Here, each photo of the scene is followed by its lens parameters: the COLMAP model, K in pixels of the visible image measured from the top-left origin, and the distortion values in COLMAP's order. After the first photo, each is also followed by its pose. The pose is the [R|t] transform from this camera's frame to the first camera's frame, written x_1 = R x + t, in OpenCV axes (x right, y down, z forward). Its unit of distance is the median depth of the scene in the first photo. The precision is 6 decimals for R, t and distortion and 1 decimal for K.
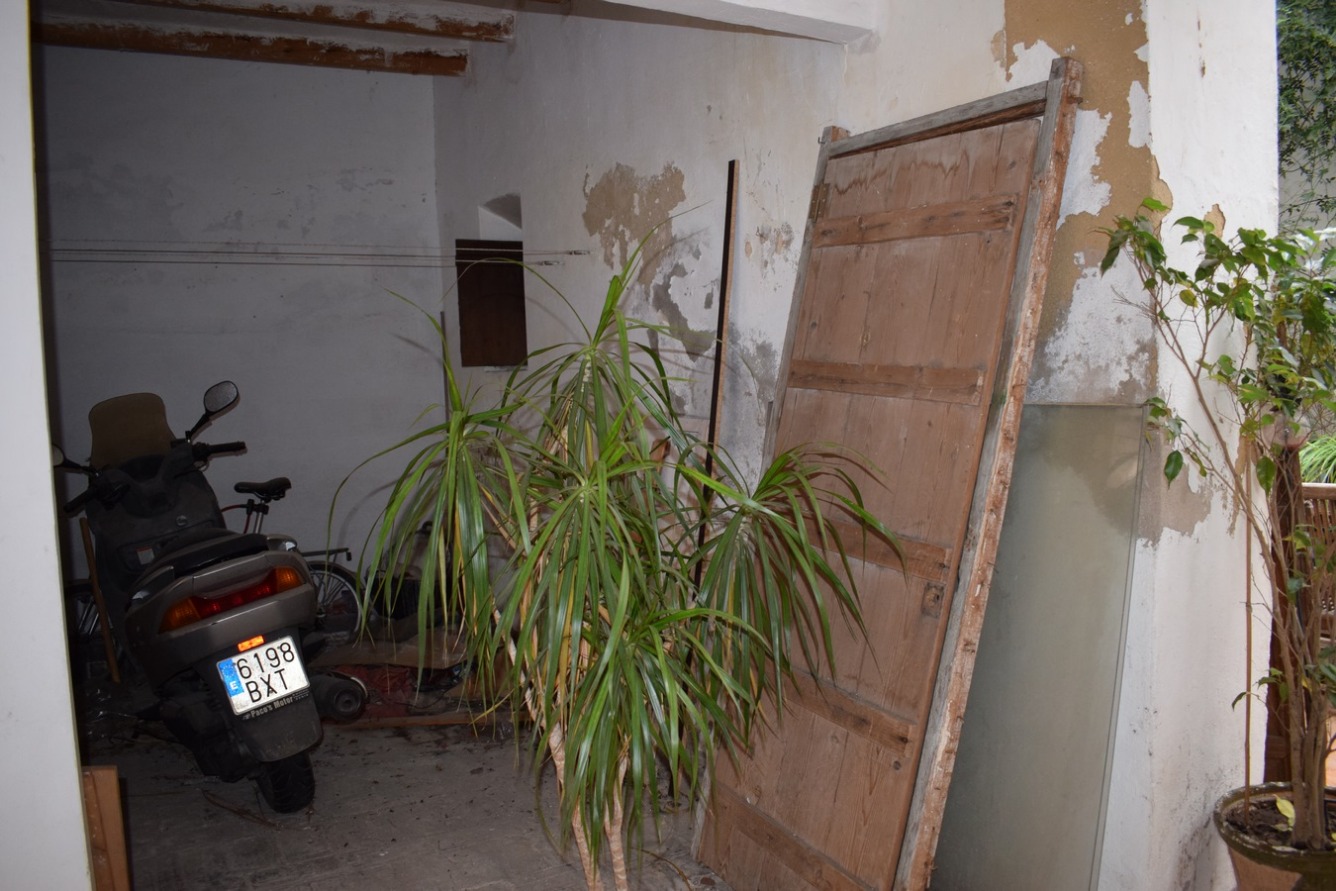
lens RADIAL K [[1040.0, 0, 681.3], [0, 1040.0, 448.7], [0, 0, 1]] dist [-0.095913, 0.012959]
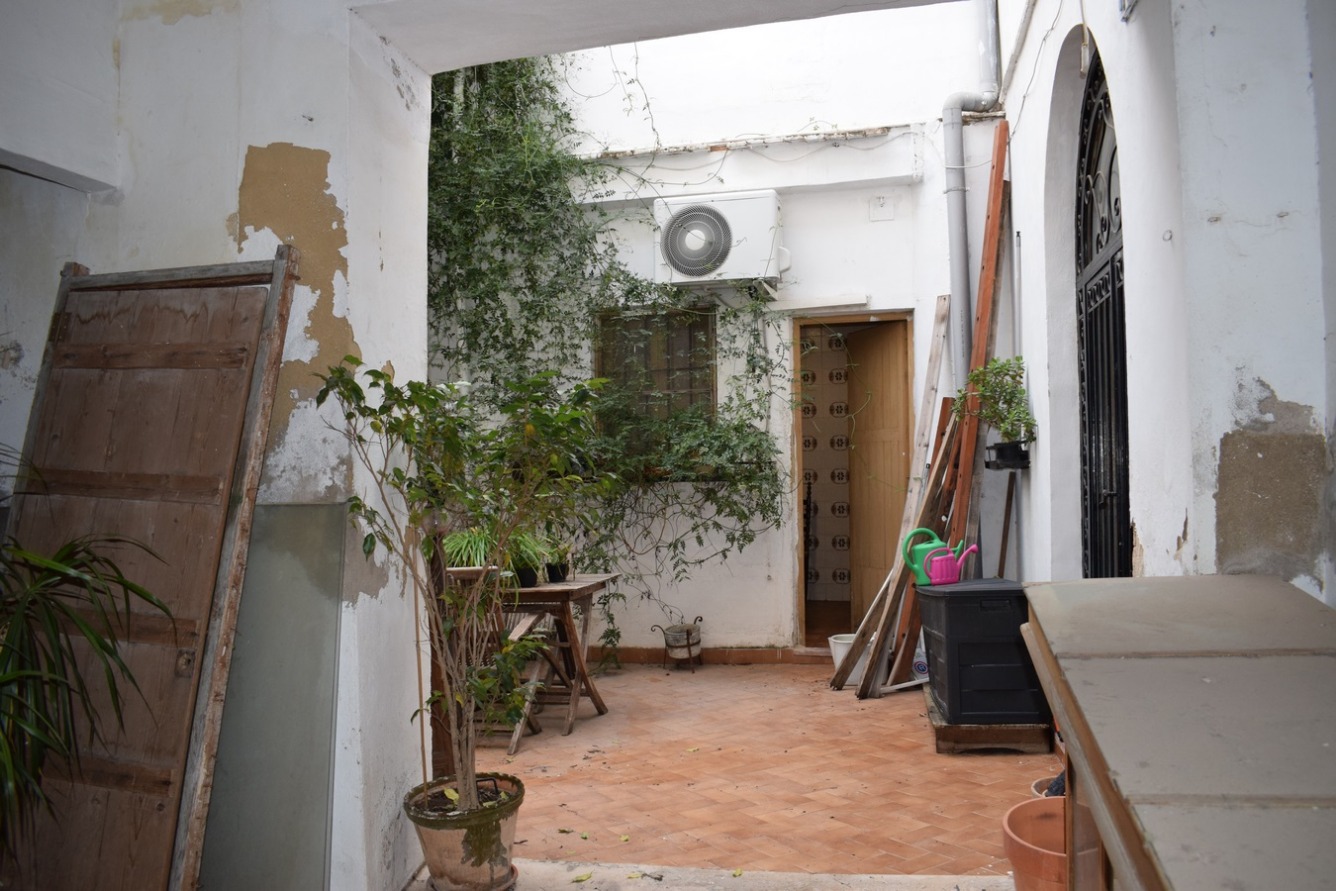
lens RADIAL K [[1040.0, 0, 667.7], [0, 1040.0, 445.2], [0, 0, 1]] dist [-0.095913, 0.012959]
pose [[0.705485, 0.032776, 0.707967, -0.212181], [0.051780, 0.993877, -0.097611, 0.035938], [-0.706831, 0.105521, 0.699468, -0.272607]]
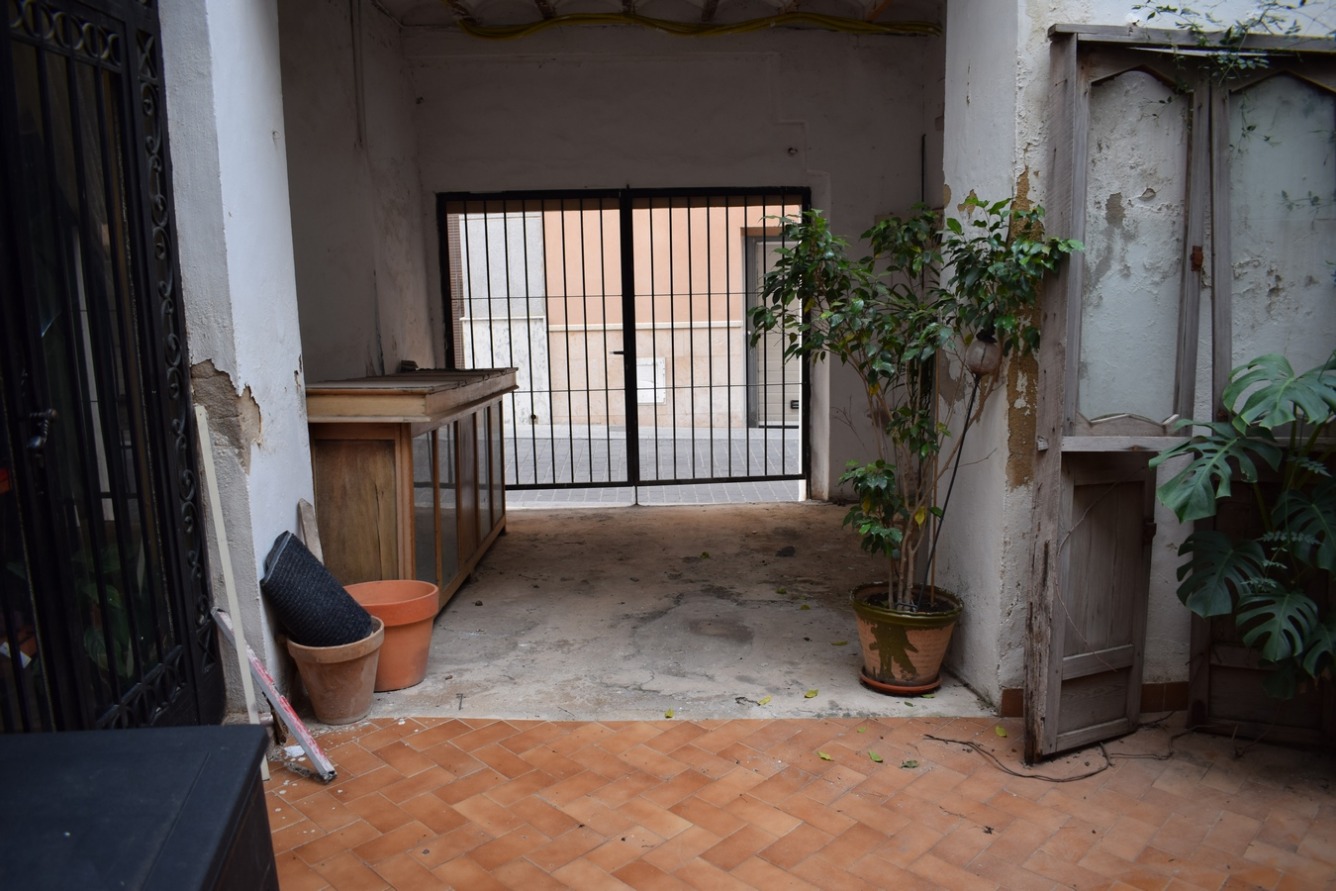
lens RADIAL K [[1040.0, 0, 668.7], [0, 1040.0, 447.8], [0, 0, 1]] dist [-0.095913, 0.012959]
pose [[-0.494339, 0.197743, -0.846479, 2.085749], [-0.033357, 0.968750, 0.245787, -0.231492], [0.868629, 0.149738, -0.472294, 1.379927]]
